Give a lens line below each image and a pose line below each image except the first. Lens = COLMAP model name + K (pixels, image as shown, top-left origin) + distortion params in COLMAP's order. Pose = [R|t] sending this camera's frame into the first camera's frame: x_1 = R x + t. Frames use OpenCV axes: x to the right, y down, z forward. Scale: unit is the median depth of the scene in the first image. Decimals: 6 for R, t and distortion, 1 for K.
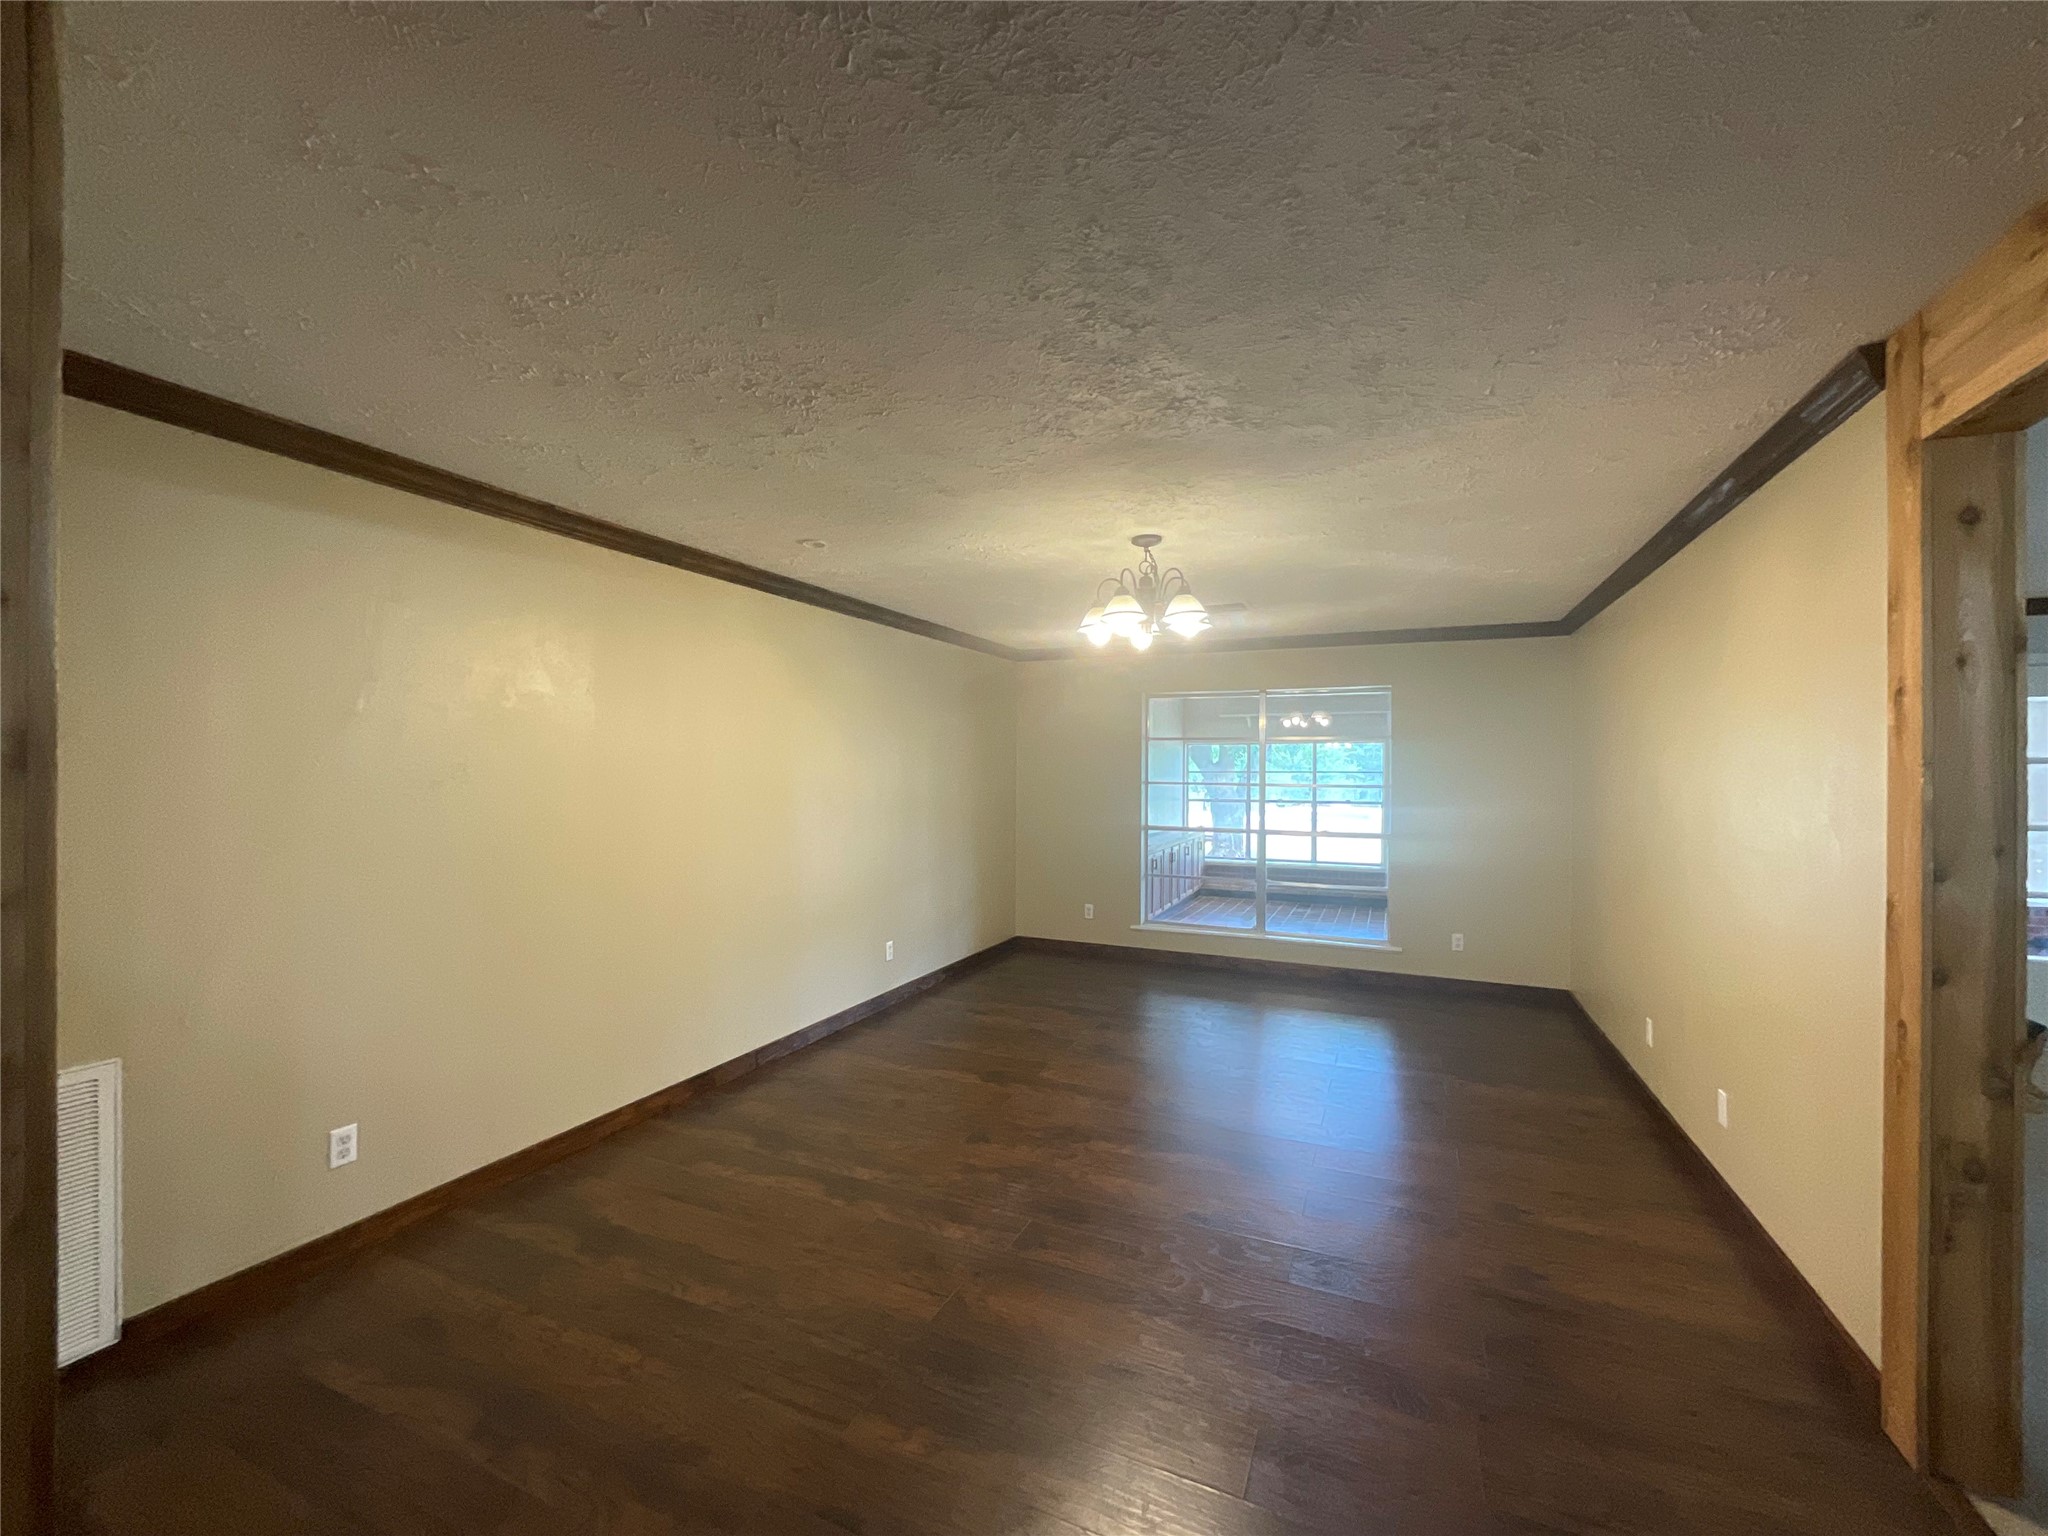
lens RADIAL K [[828.8, 0, 1024.2], [0, 828.8, 767.5], [0, 0, 1]] dist [-0.002578, 0.001906]
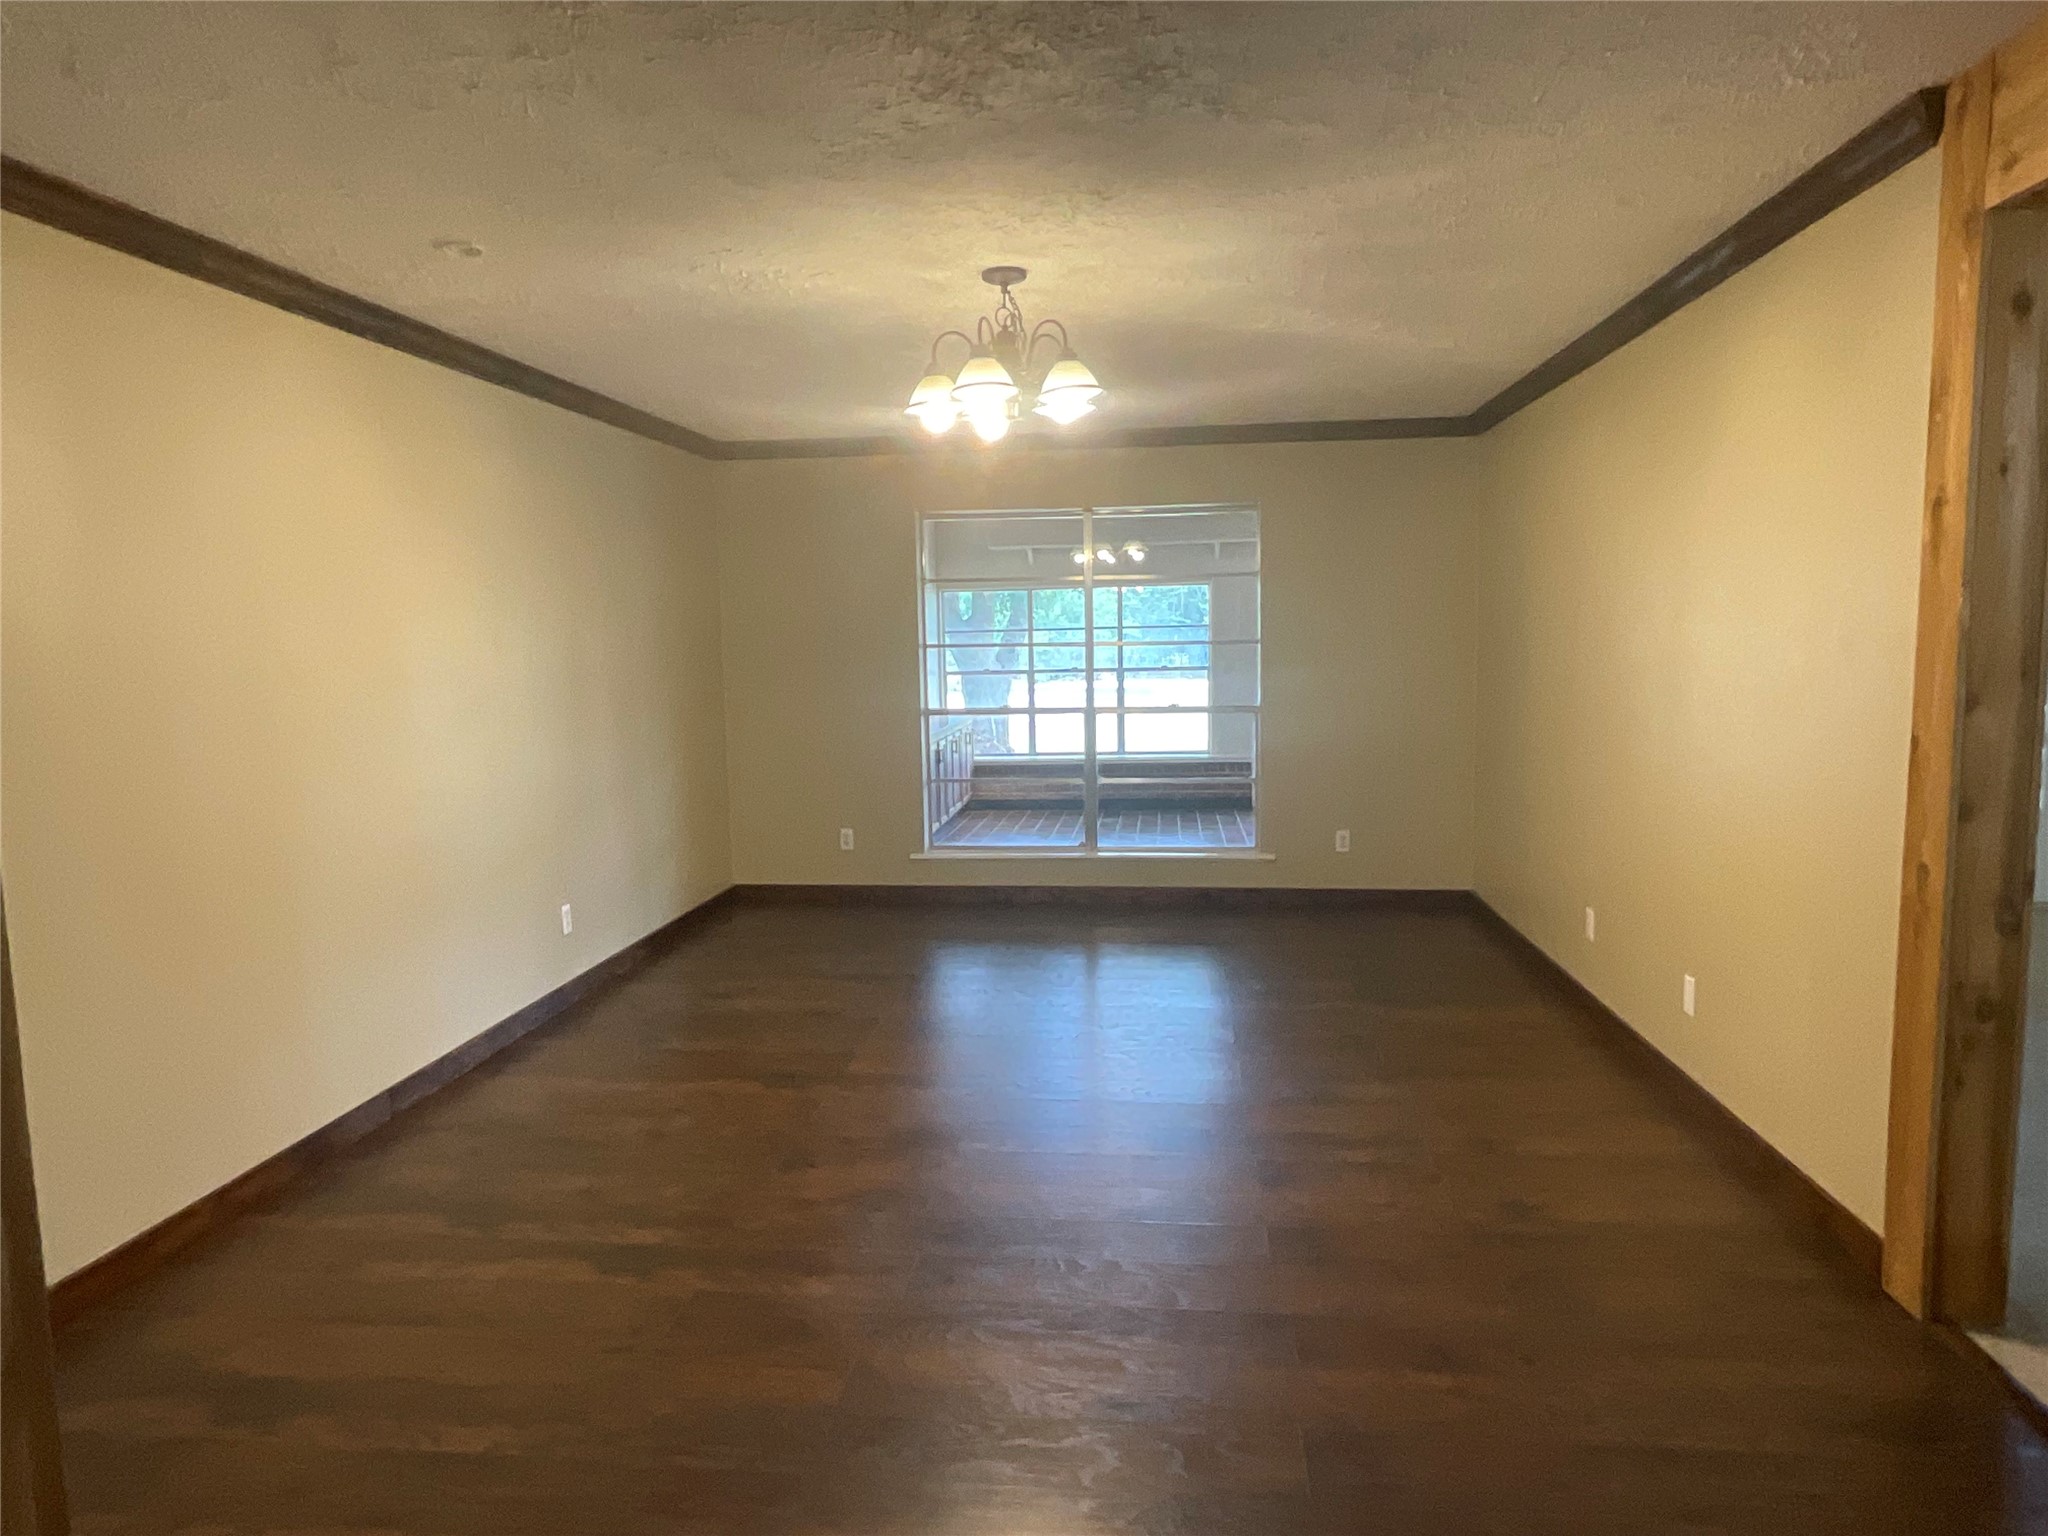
lens RADIAL K [[1241.4, 0, 1025.0], [0, 1241.4, 762.9], [0, 0, 1]] dist [-0.018370, 0.018909]
pose [[0.954130, -0.055912, 0.294126, -0.172812], [0.024590, 0.993723, 0.109132, 0.011020], [-0.298381, -0.096894, 0.949516, 0.000805]]
